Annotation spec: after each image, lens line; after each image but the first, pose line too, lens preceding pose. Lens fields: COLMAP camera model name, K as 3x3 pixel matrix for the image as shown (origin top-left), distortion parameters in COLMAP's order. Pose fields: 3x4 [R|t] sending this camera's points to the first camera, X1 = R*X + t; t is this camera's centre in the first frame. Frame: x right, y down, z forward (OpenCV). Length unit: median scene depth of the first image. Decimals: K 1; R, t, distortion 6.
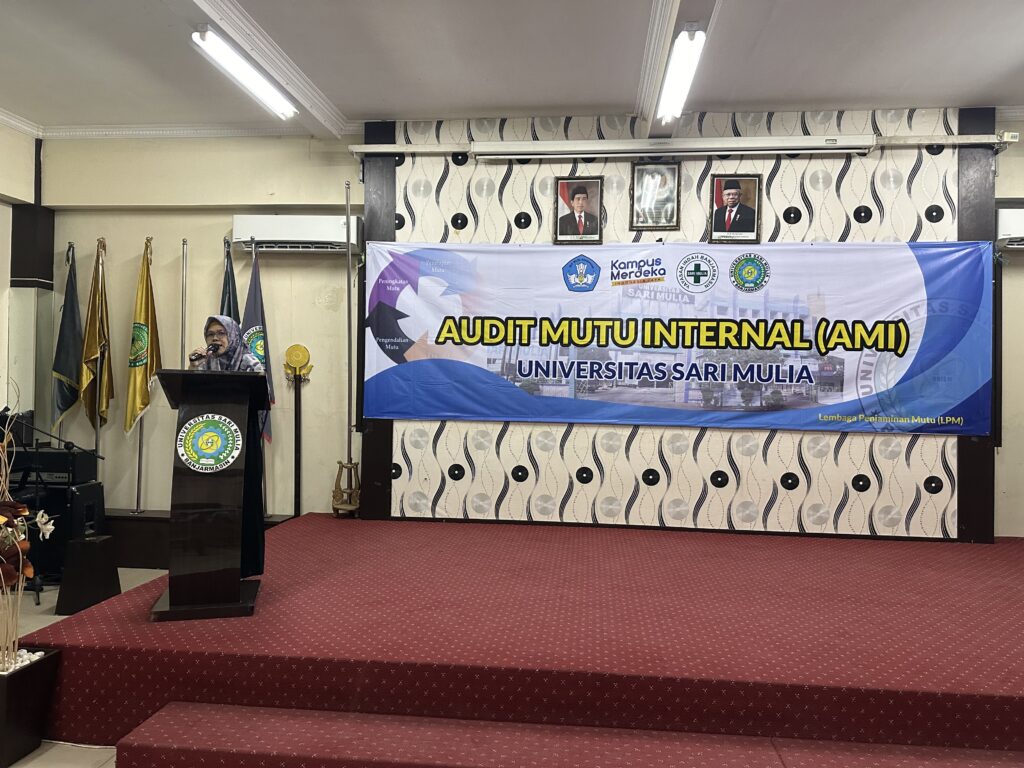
lens RADIAL K [[737.9, 0, 513.6], [0, 737.9, 384.5], [0, 0, 1]] dist [0.068043, -0.069547]
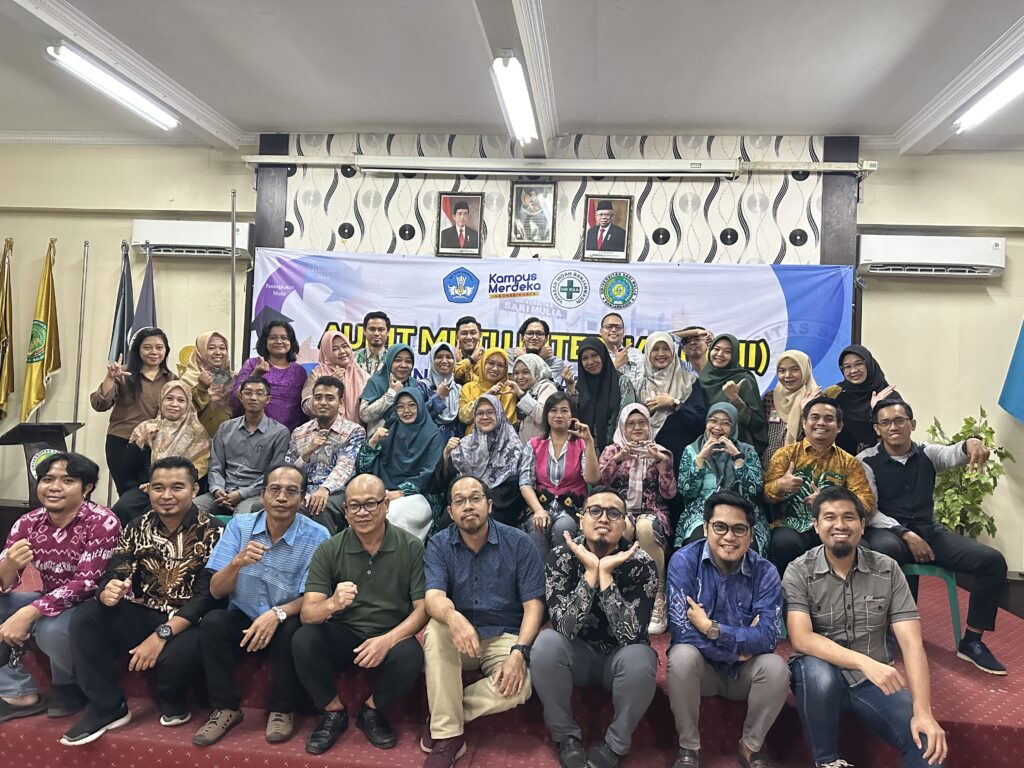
lens RADIAL K [[737.9, 0, 514.2], [0, 737.9, 383.5], [0, 0, 1]] dist [0.068043, -0.069547]
pose [[0.999279, 0.031674, -0.020922, 0.197069], [-0.031954, 0.999402, -0.013188, -0.002084], [0.020492, 0.013847, 0.999694, -0.029074]]
